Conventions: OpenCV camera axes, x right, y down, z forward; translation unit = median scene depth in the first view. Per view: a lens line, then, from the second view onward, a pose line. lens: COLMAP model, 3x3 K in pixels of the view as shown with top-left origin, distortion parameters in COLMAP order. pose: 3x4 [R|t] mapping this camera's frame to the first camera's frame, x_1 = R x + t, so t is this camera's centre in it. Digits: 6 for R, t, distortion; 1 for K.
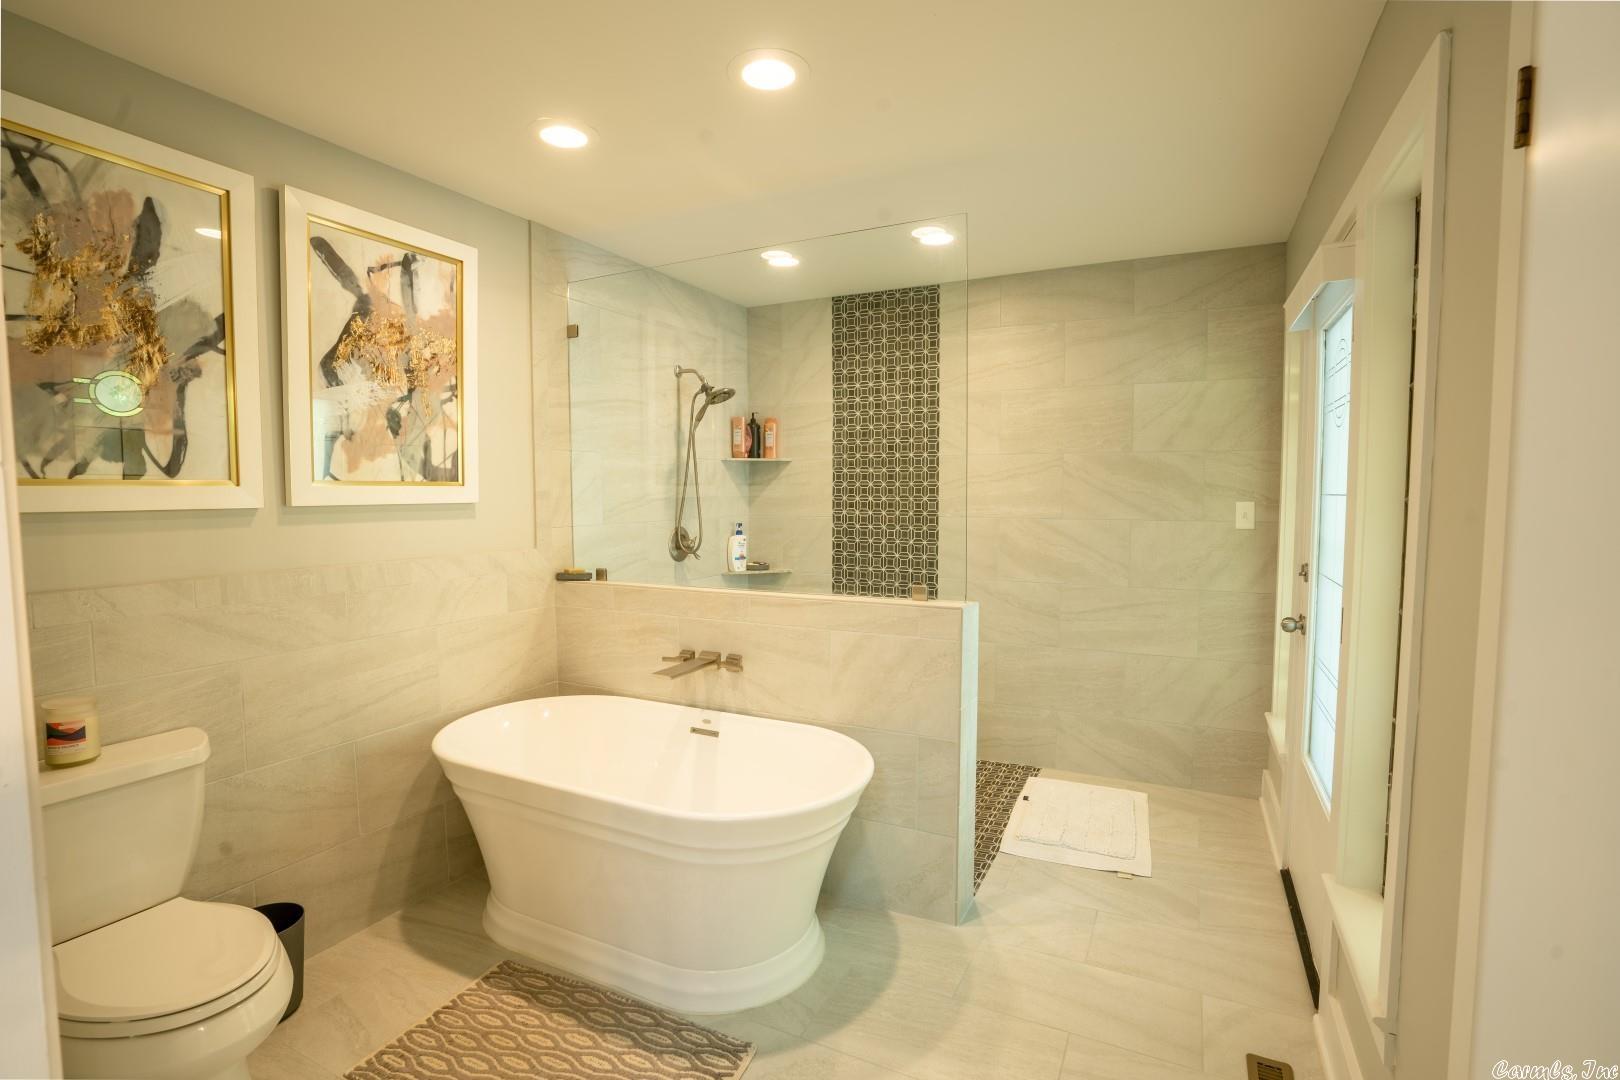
lens RADIAL K [[724.4, 0, 812.1], [0, 724.4, 536.9], [0, 0, 1]] dist [-0.011820, 0.001198]
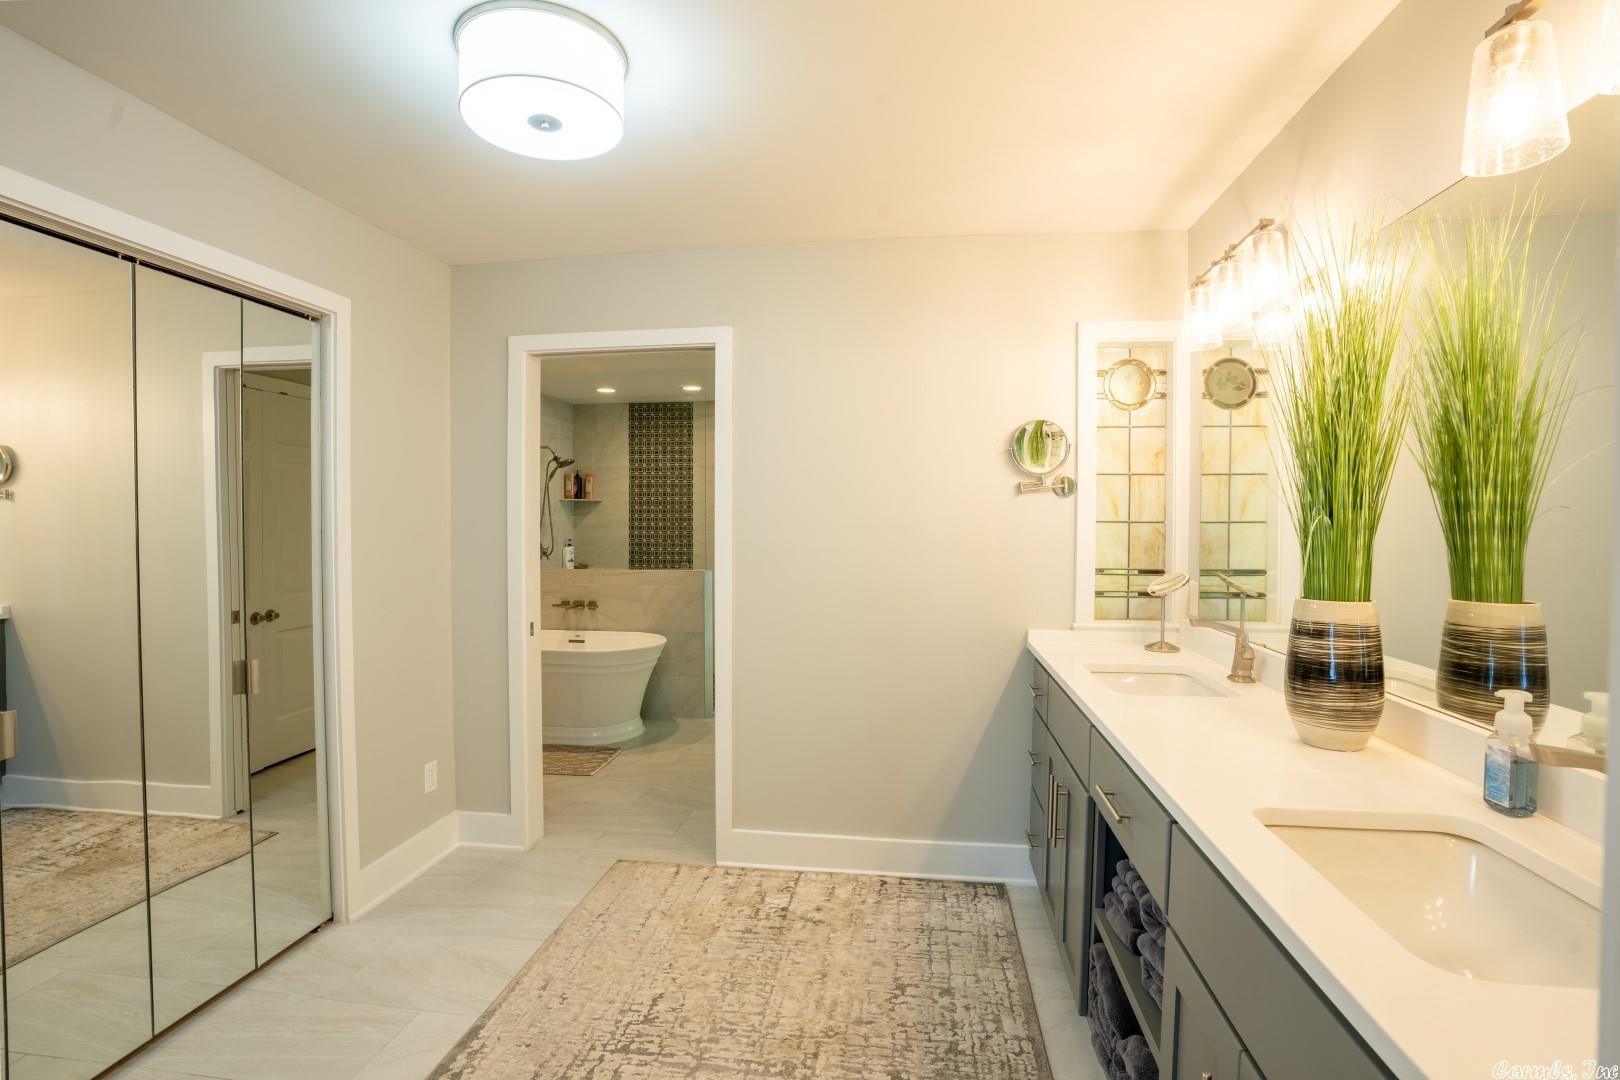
lens RADIAL K [[724.4, 0, 812.1], [0, 724.4, 536.9], [0, 0, 1]] dist [-0.011820, 0.001198]
pose [[0.941898, 0.000185, 0.335898, -0.135103], [0.013436, 0.999179, -0.038229, 0.046070], [-0.335629, 0.040521, 0.941122, -0.705447]]
